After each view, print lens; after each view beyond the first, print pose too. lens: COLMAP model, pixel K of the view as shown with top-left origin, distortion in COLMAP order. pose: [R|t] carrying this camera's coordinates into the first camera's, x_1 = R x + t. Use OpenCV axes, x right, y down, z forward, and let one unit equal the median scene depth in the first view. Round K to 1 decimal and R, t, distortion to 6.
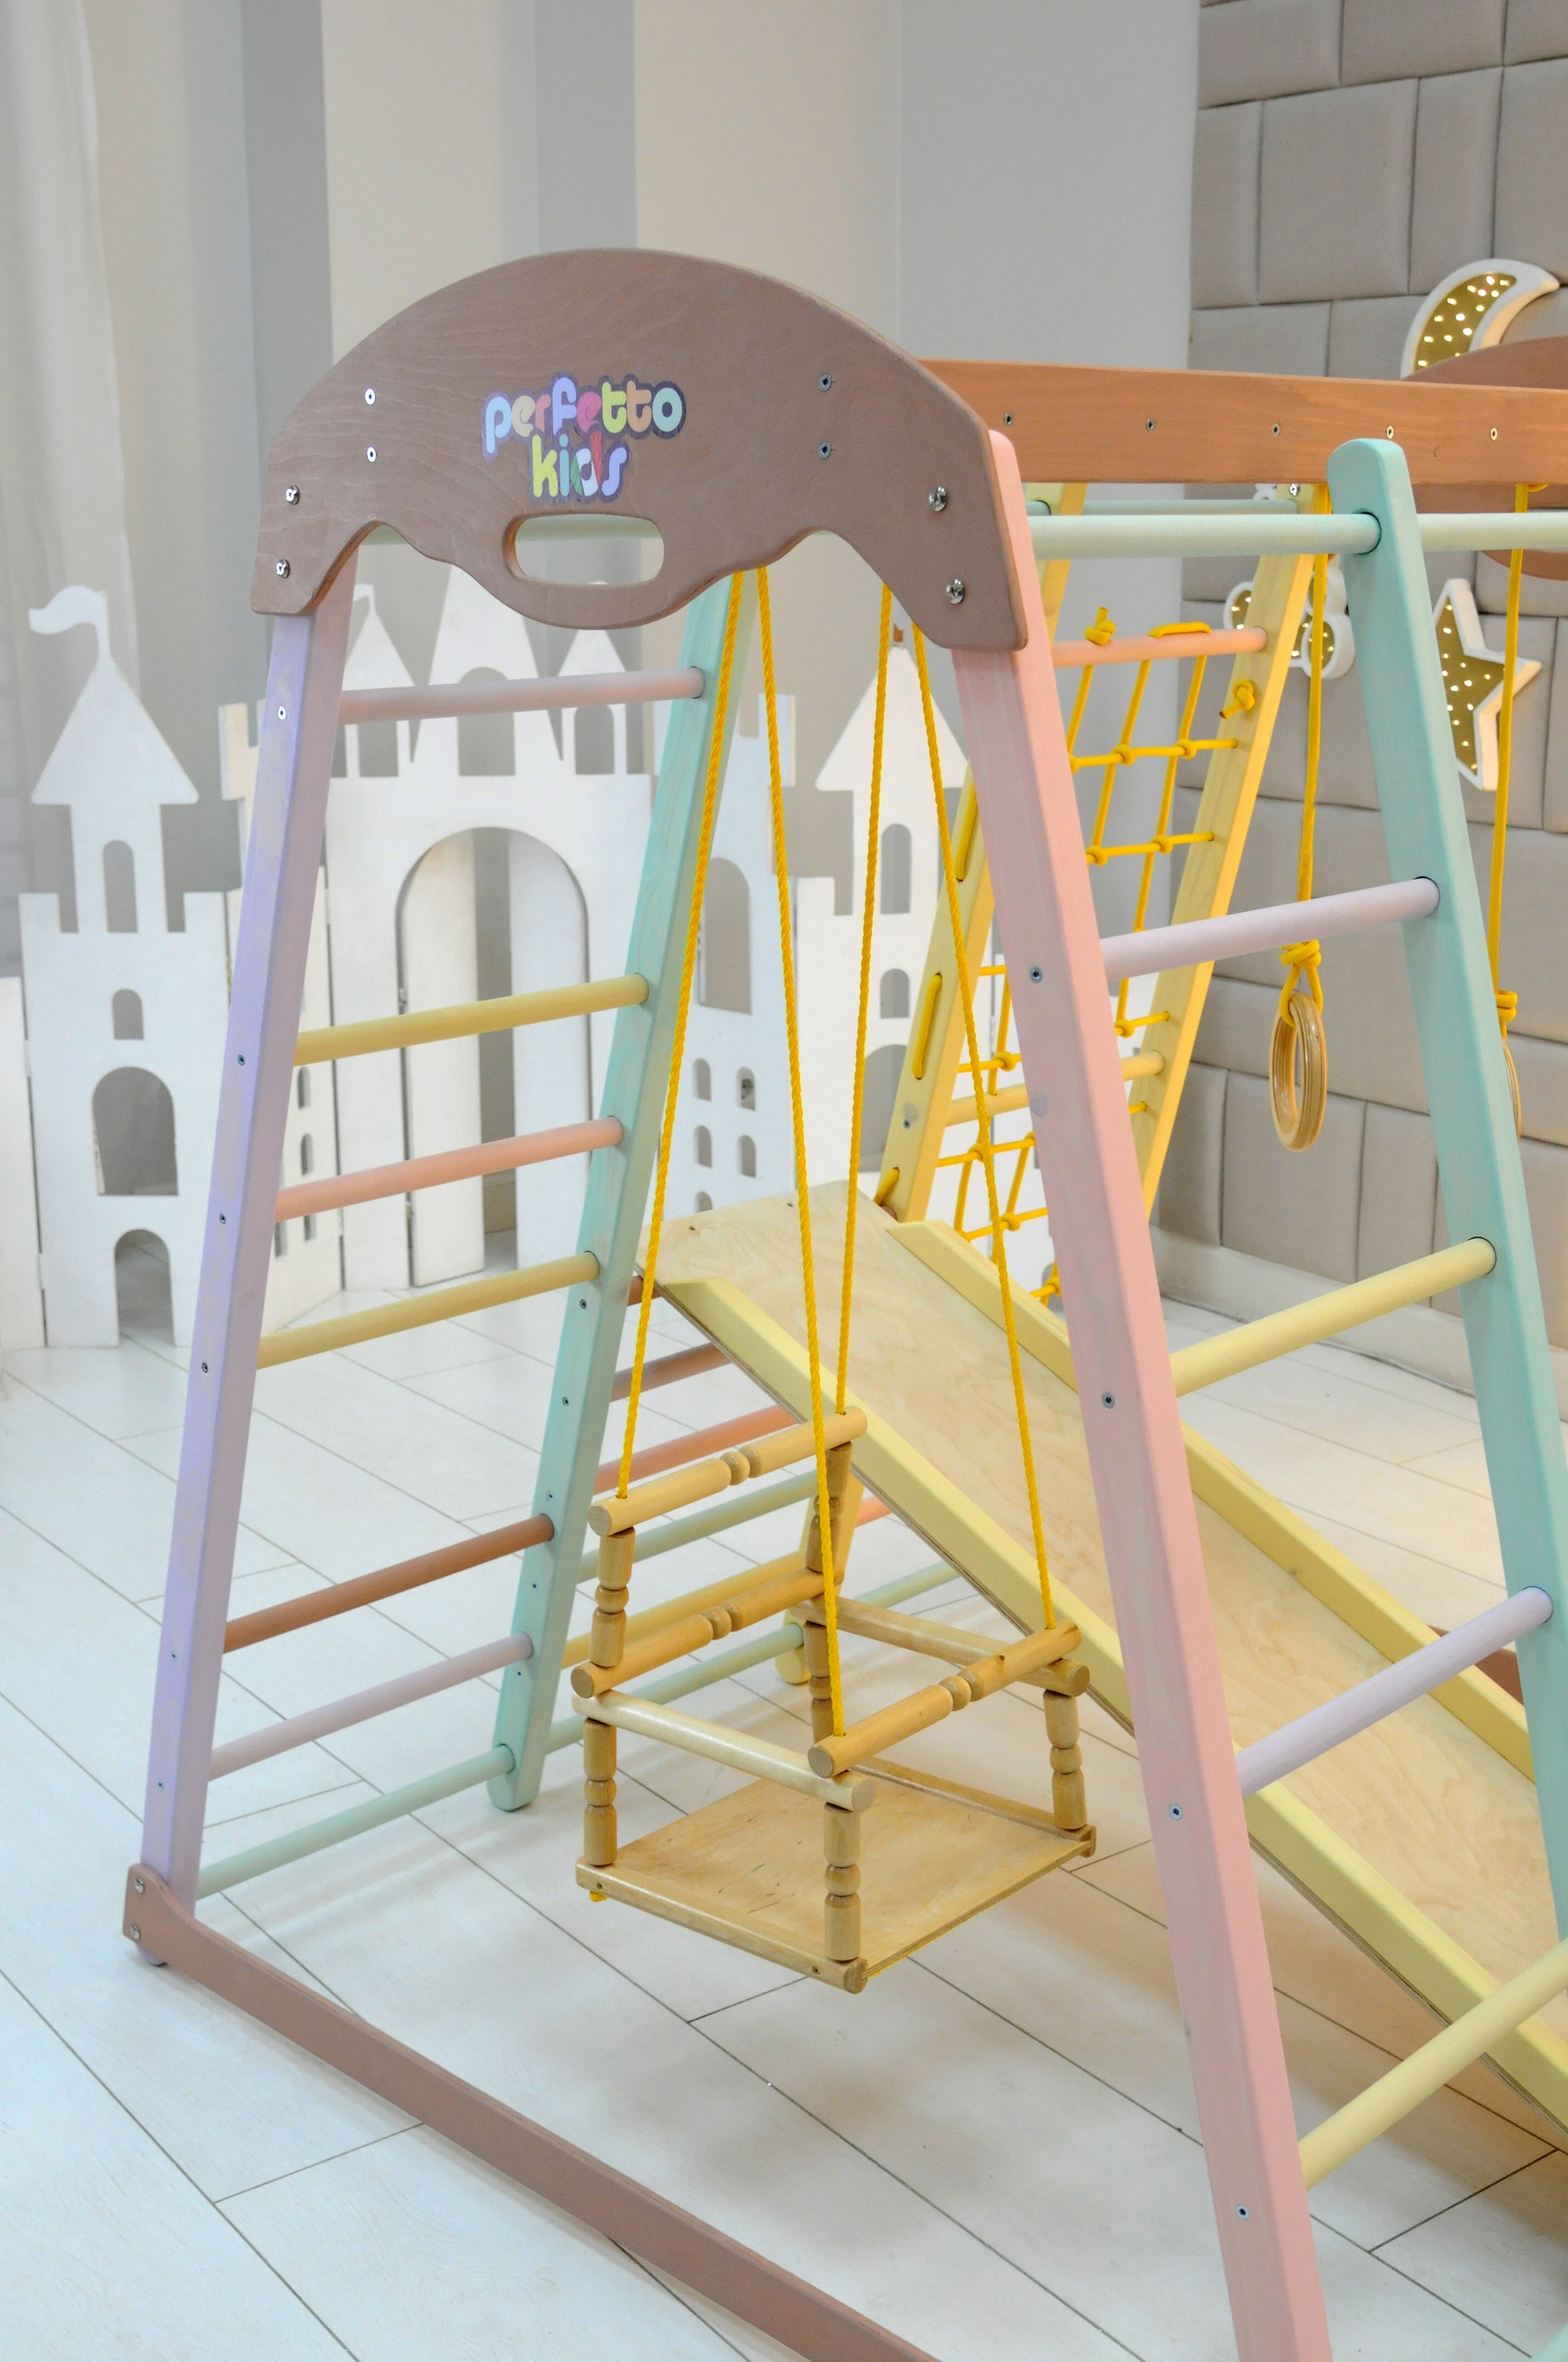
lens RADIAL K [[2747.9, 0, 784.0], [0, 2747.9, 1181.0], [0, 0, 1]] dist [0.008307, 0.006590]
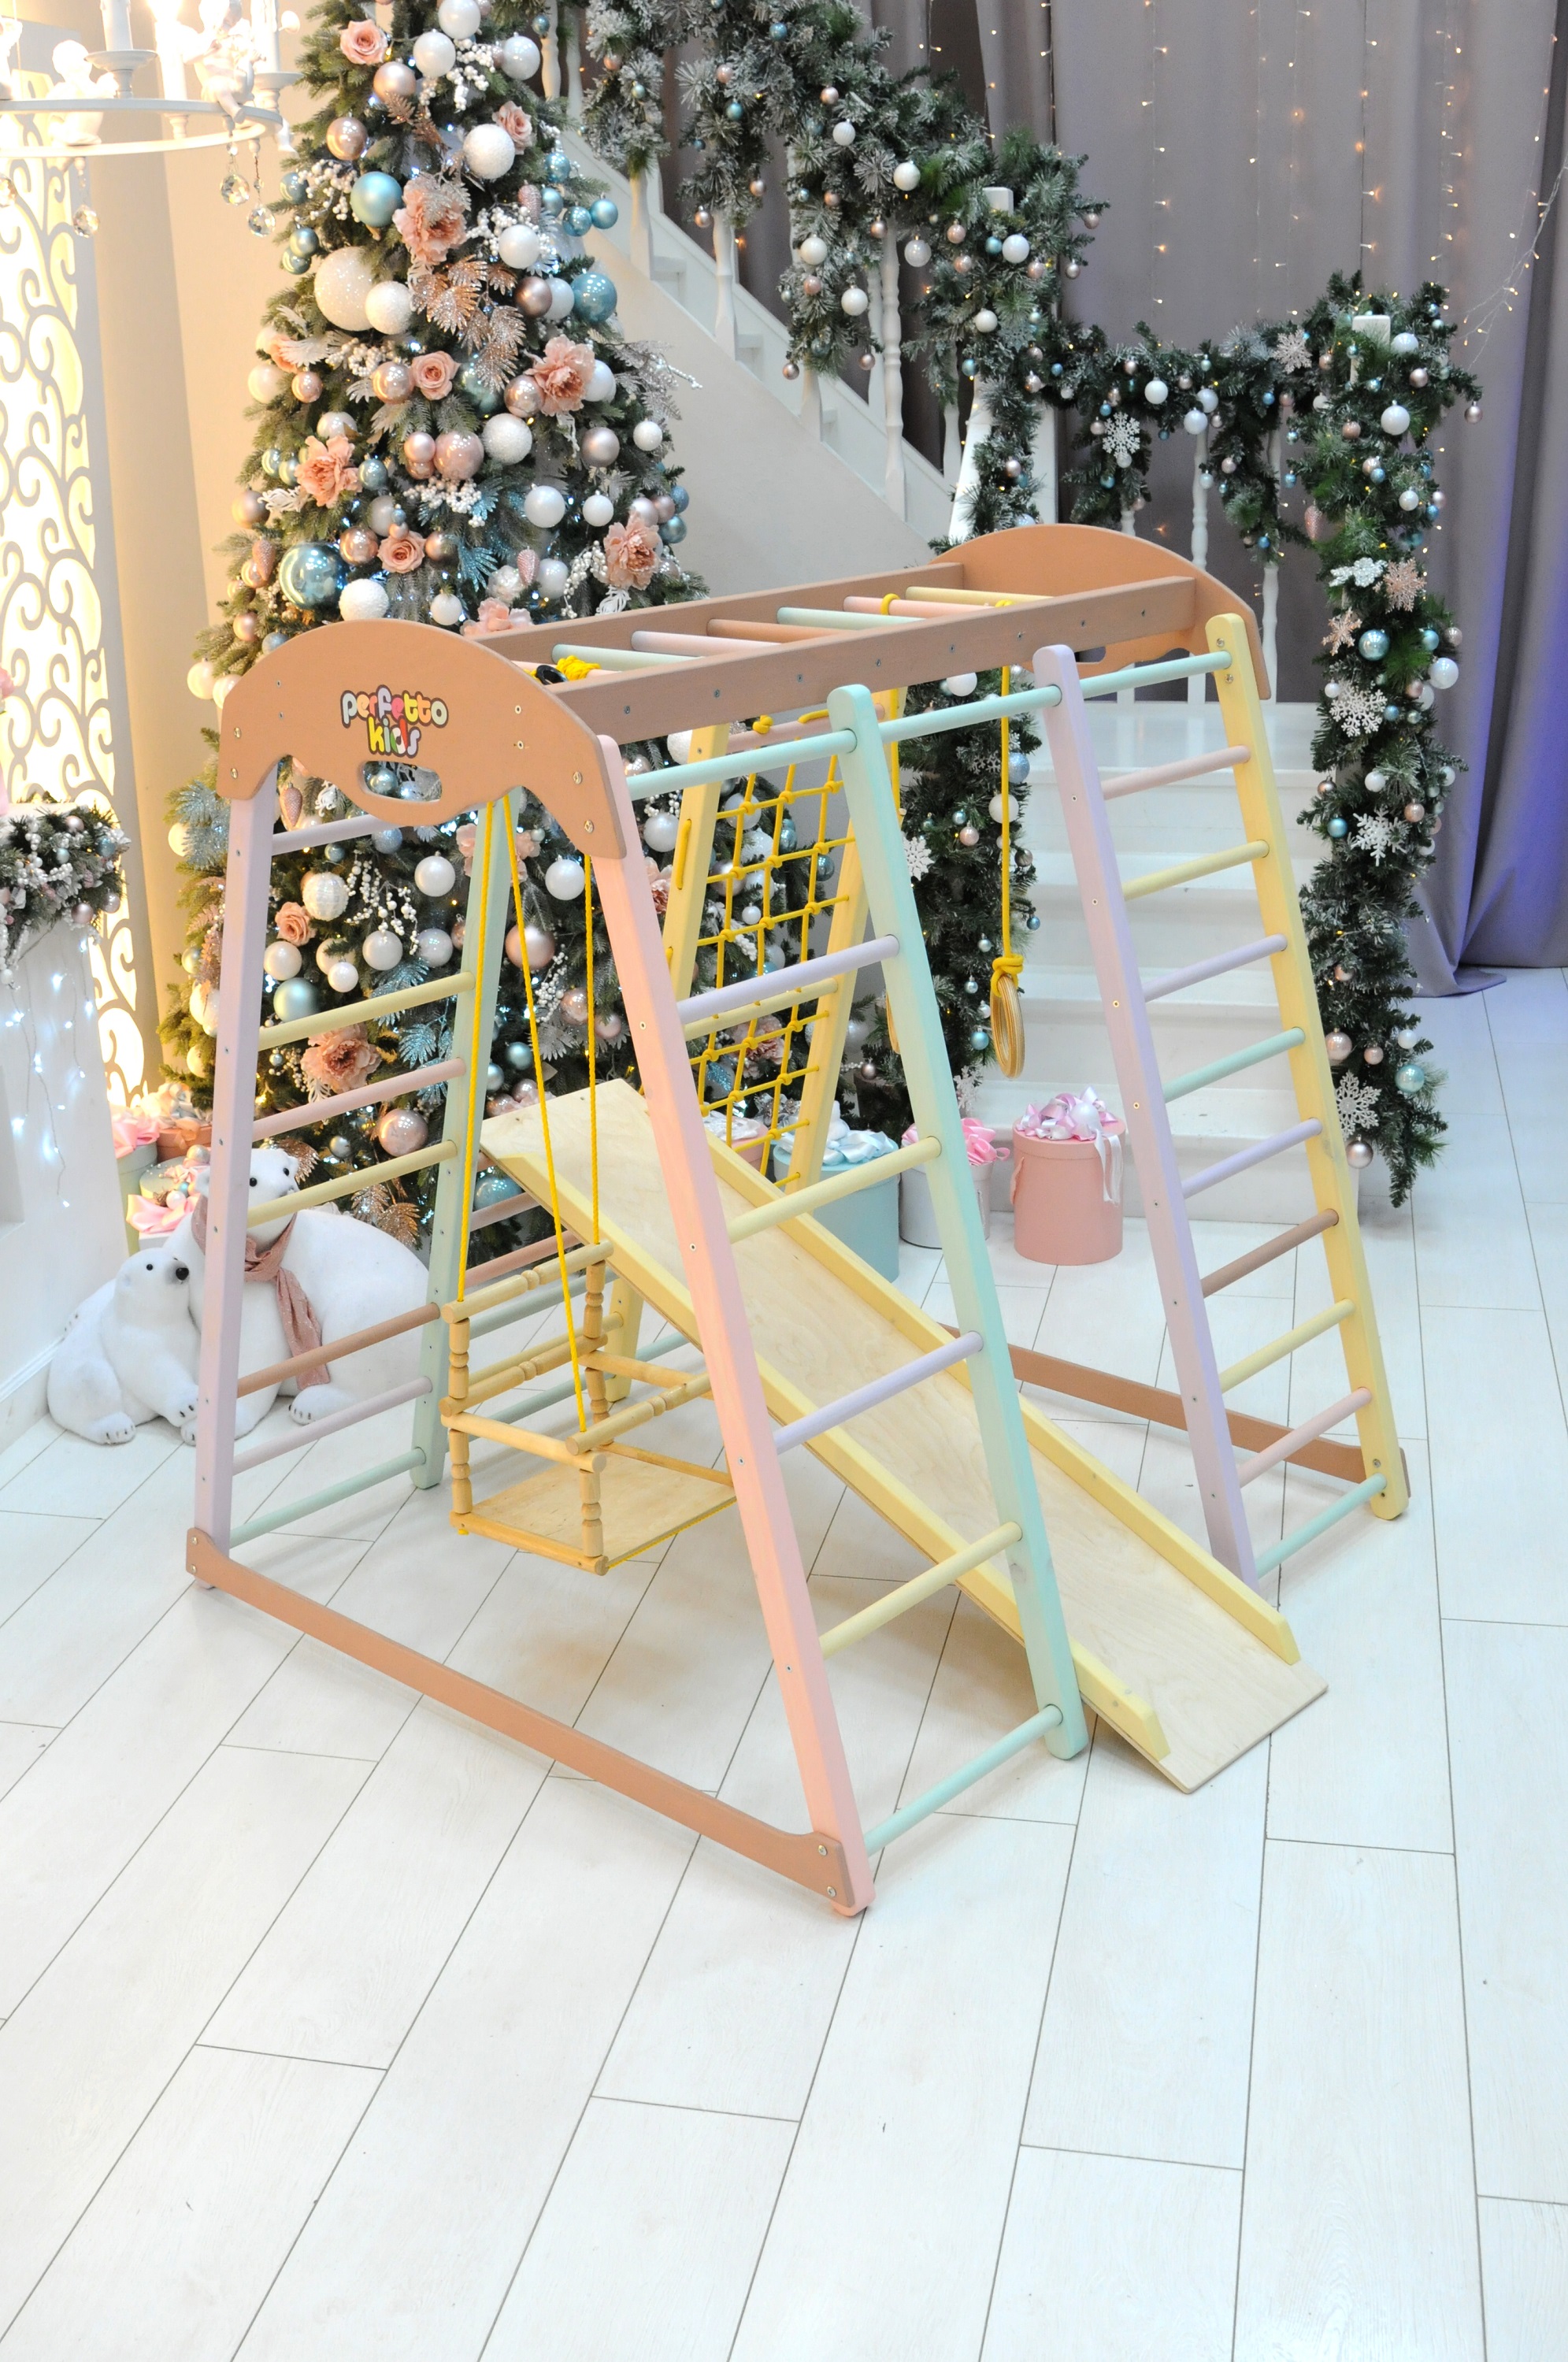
lens RADIAL K [[2477.3, 0, 784.0], [0, 2477.3, 1181.0], [0, 0, 1]] dist [-0.017457, 0.000849]
pose [[0.999110, -0.039570, 0.014597, 0.106038], [0.038120, 0.995308, 0.088930, -0.077611], [-0.018048, -0.088295, 0.995931, -0.469435]]
